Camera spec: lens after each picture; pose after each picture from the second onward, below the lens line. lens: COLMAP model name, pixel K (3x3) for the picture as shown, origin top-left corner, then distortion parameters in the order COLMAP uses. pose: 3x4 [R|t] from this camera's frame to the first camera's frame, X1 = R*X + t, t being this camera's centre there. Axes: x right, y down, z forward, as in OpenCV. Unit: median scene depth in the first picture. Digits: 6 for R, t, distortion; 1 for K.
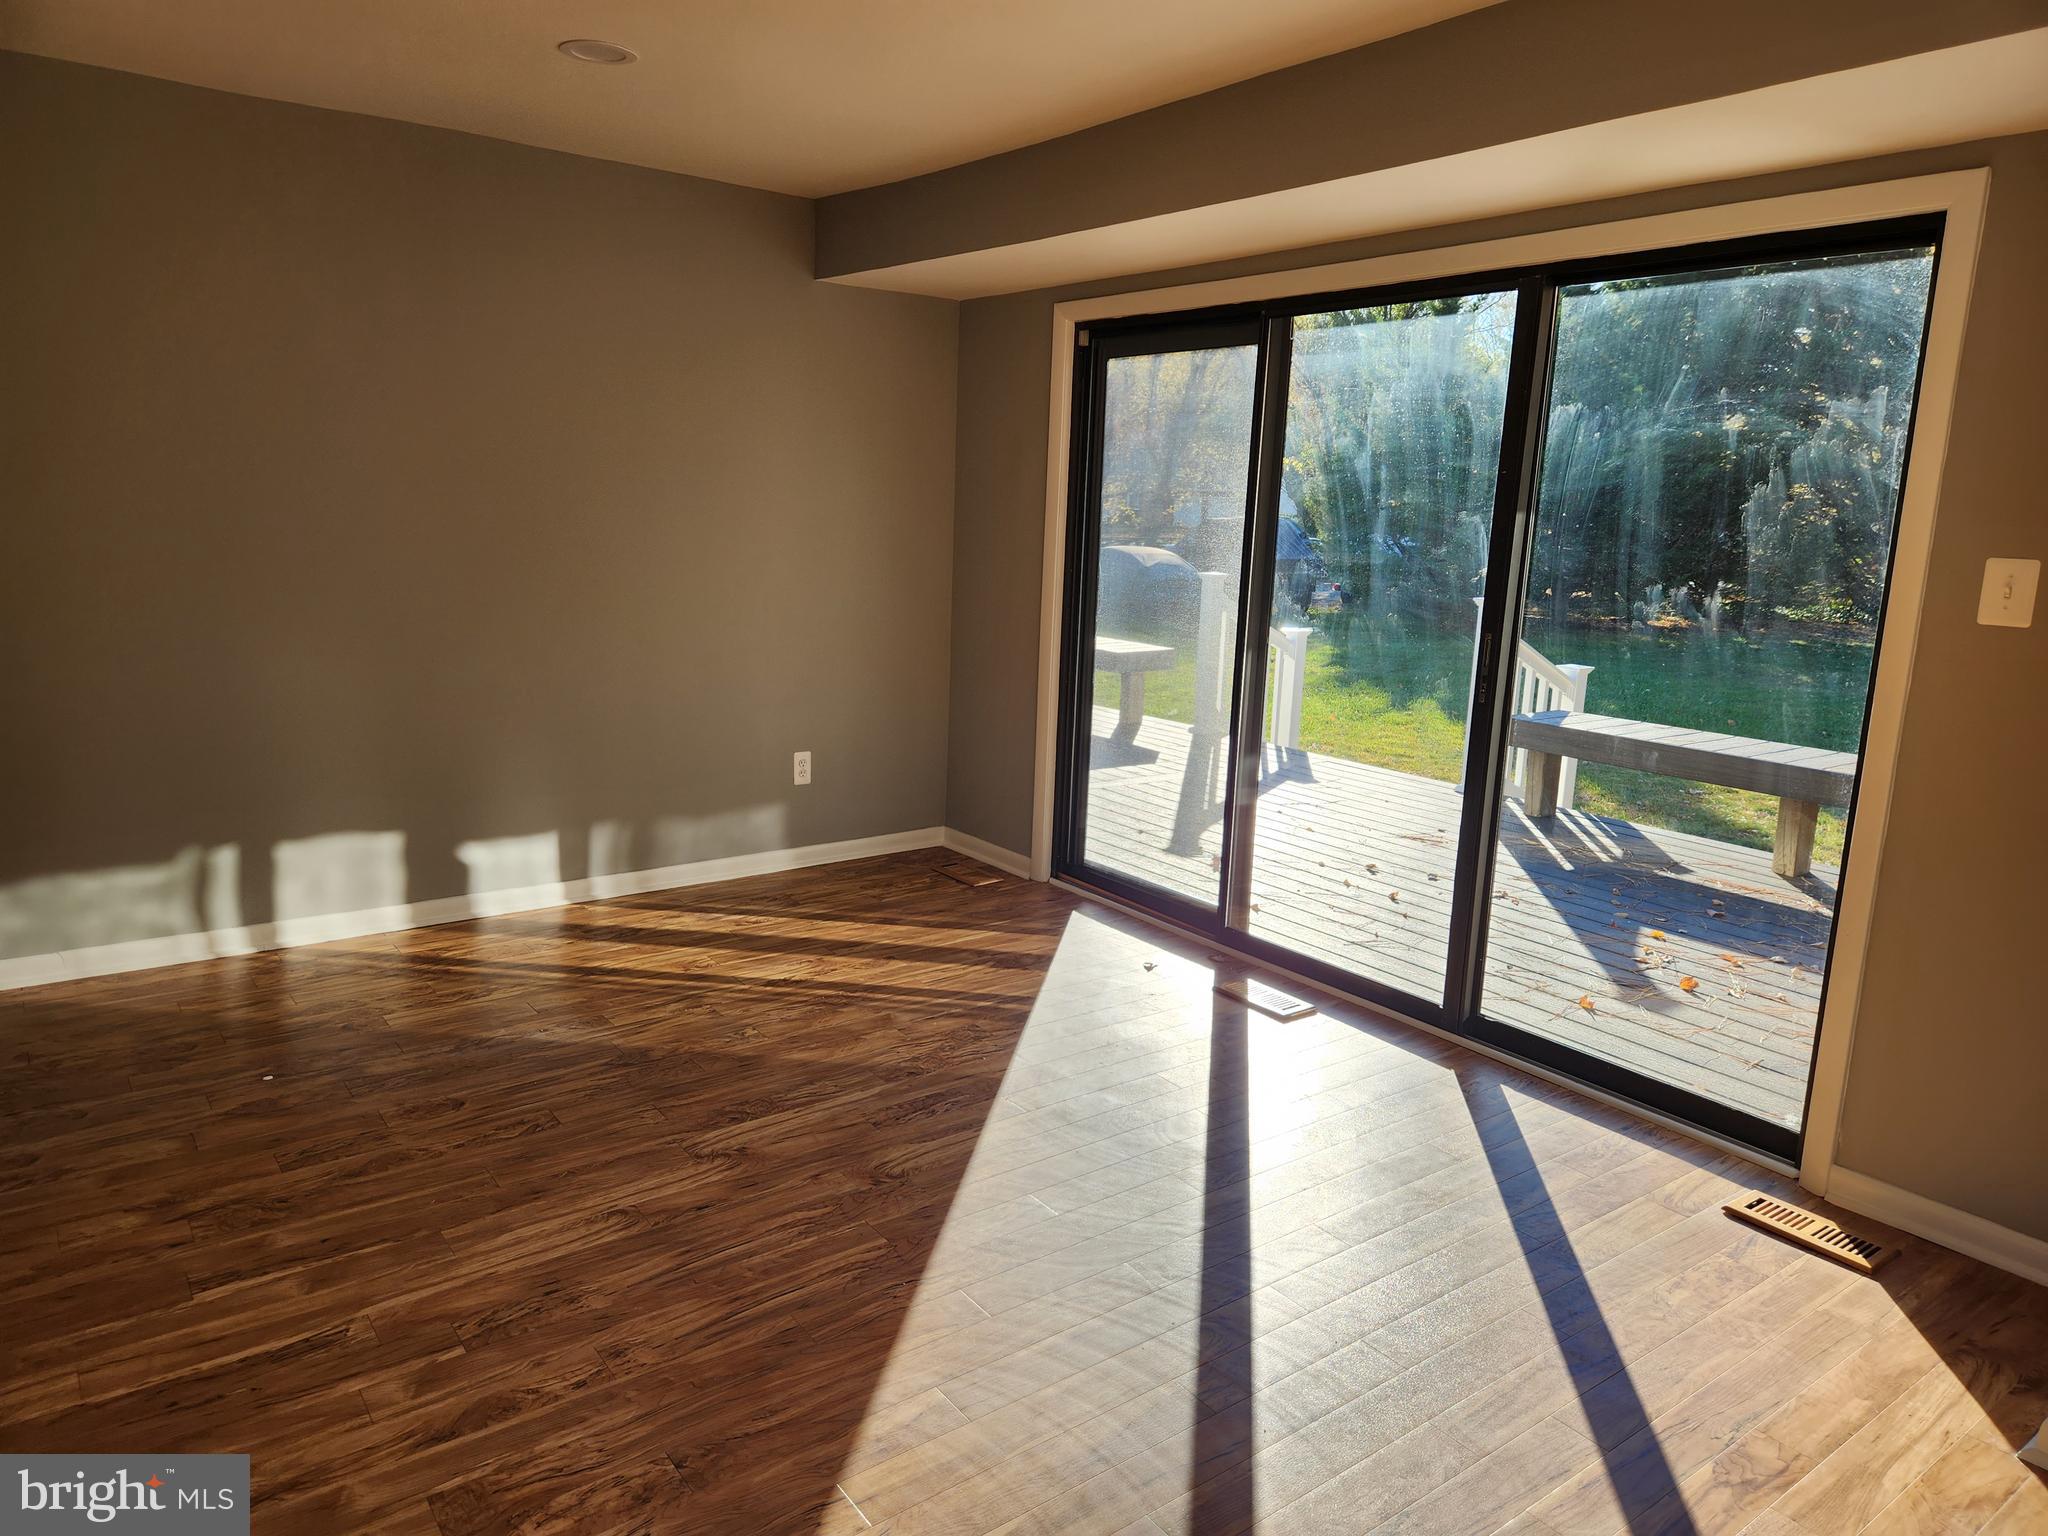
lens RADIAL K [[1352.7, 0, 1021.7], [0, 1352.7, 763.8], [0, 0, 1]] dist [0.044122, -0.025754]
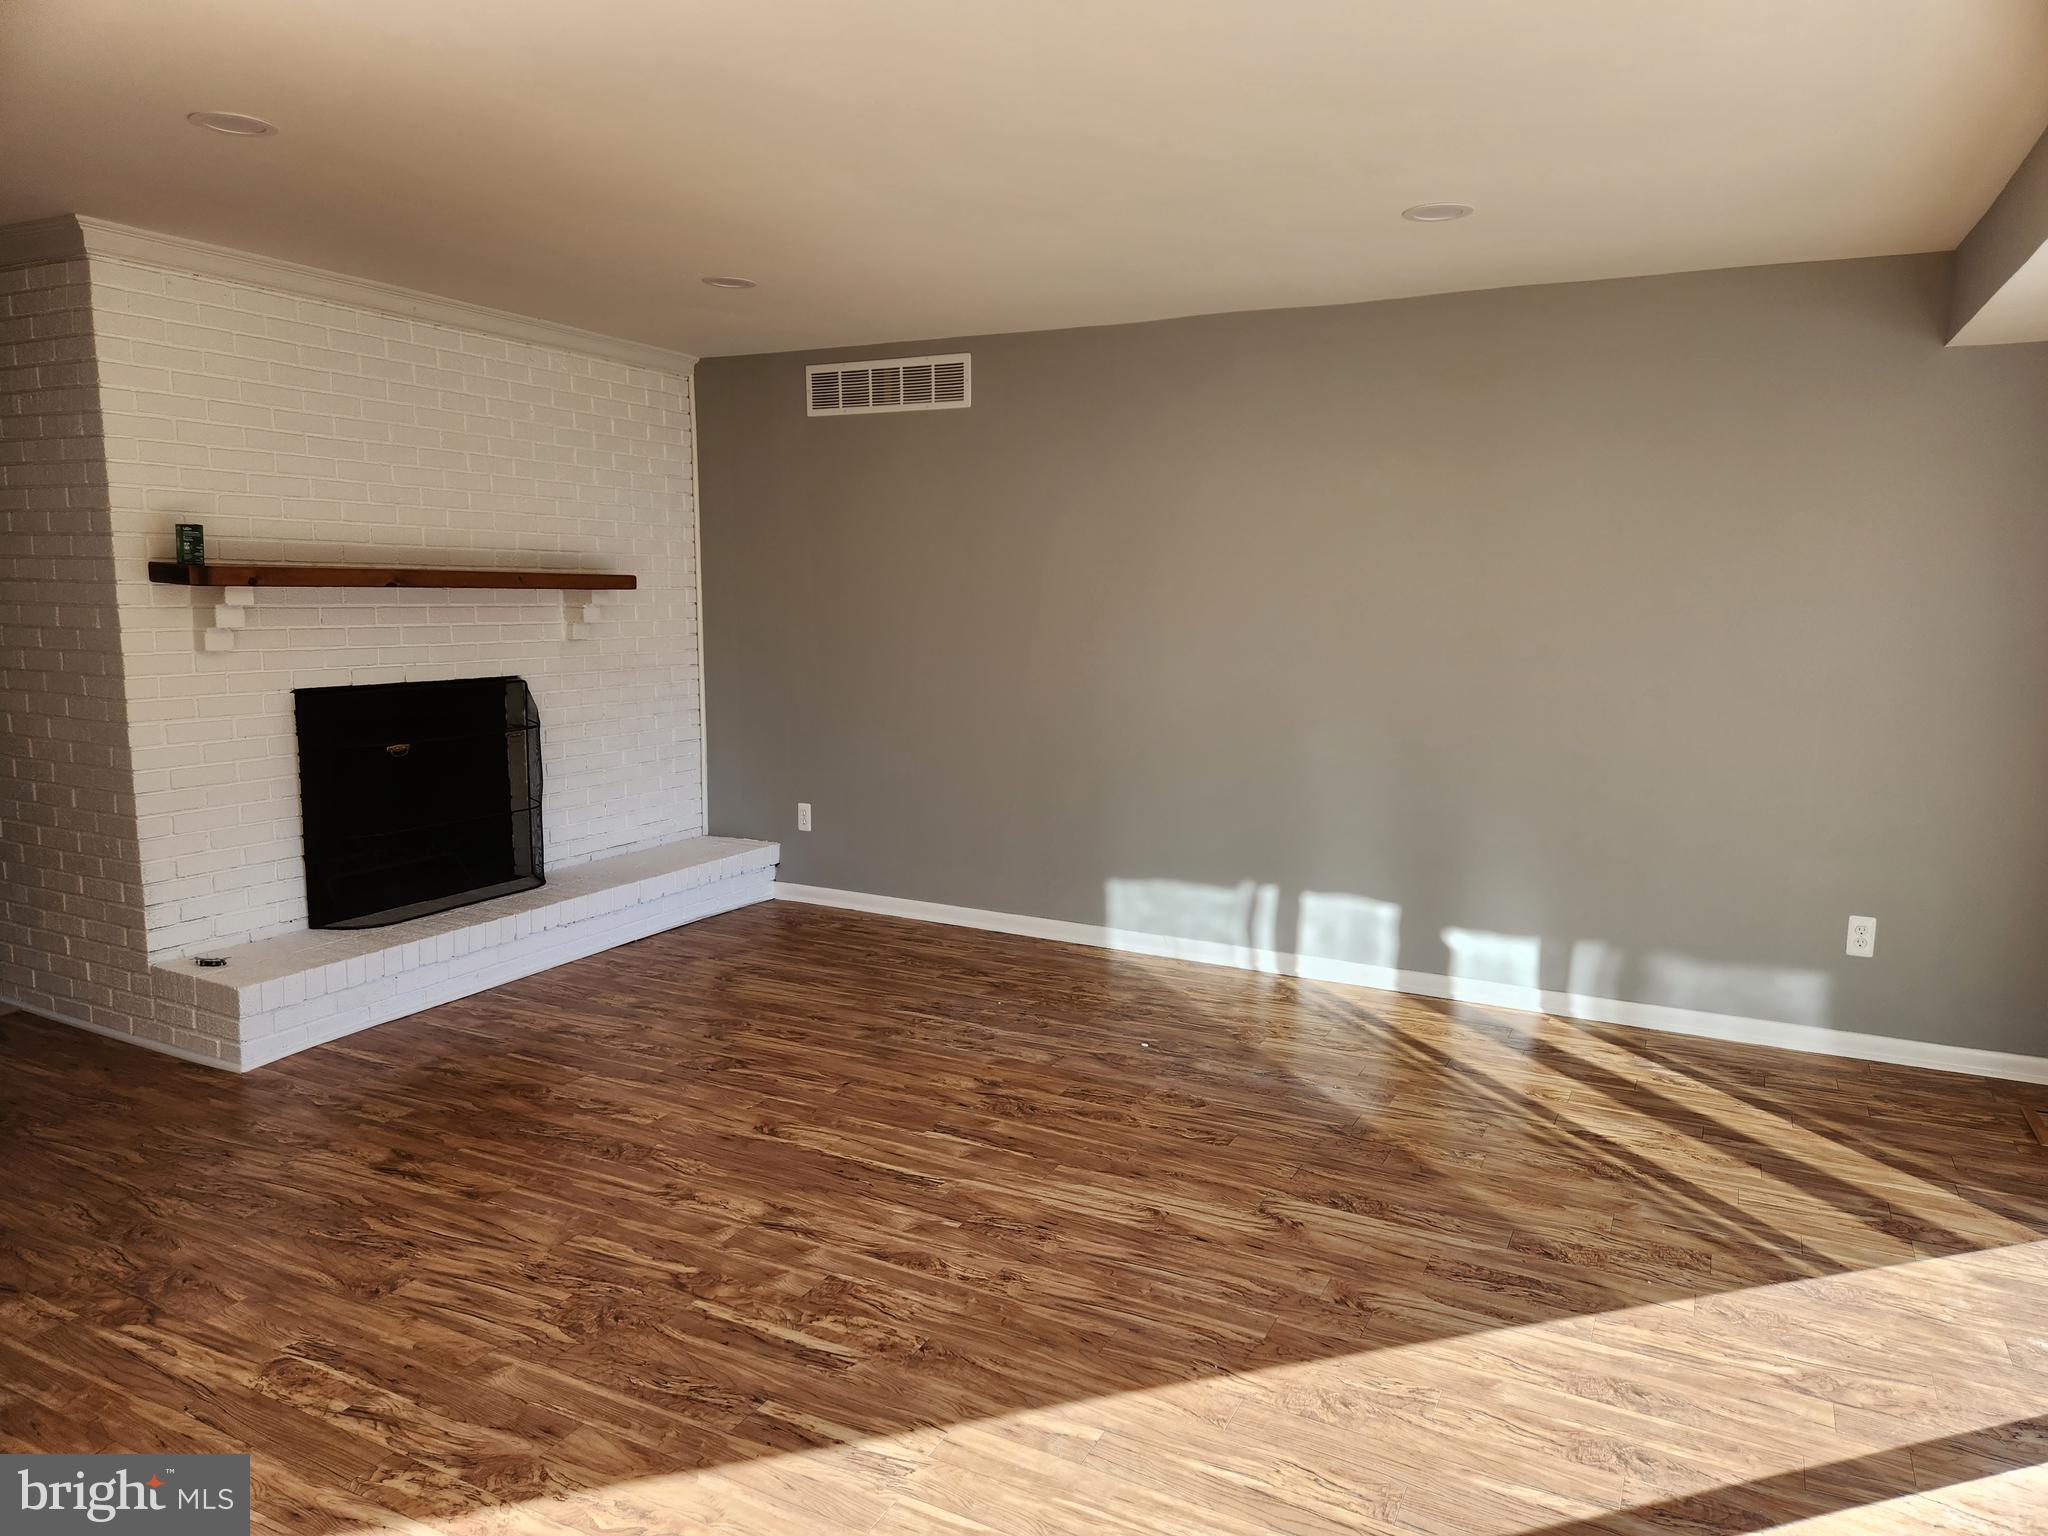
lens RADIAL K [[1352.7, 0, 1019.8], [0, 1352.7, 759.8], [0, 0, 1]] dist [0.044122, -0.025754]
pose [[0.431738, 0.089193, -0.897578, 0.448342], [-0.171142, 0.985123, 0.015573, -0.035474], [0.885614, 0.146890, 0.440580, 0.216409]]
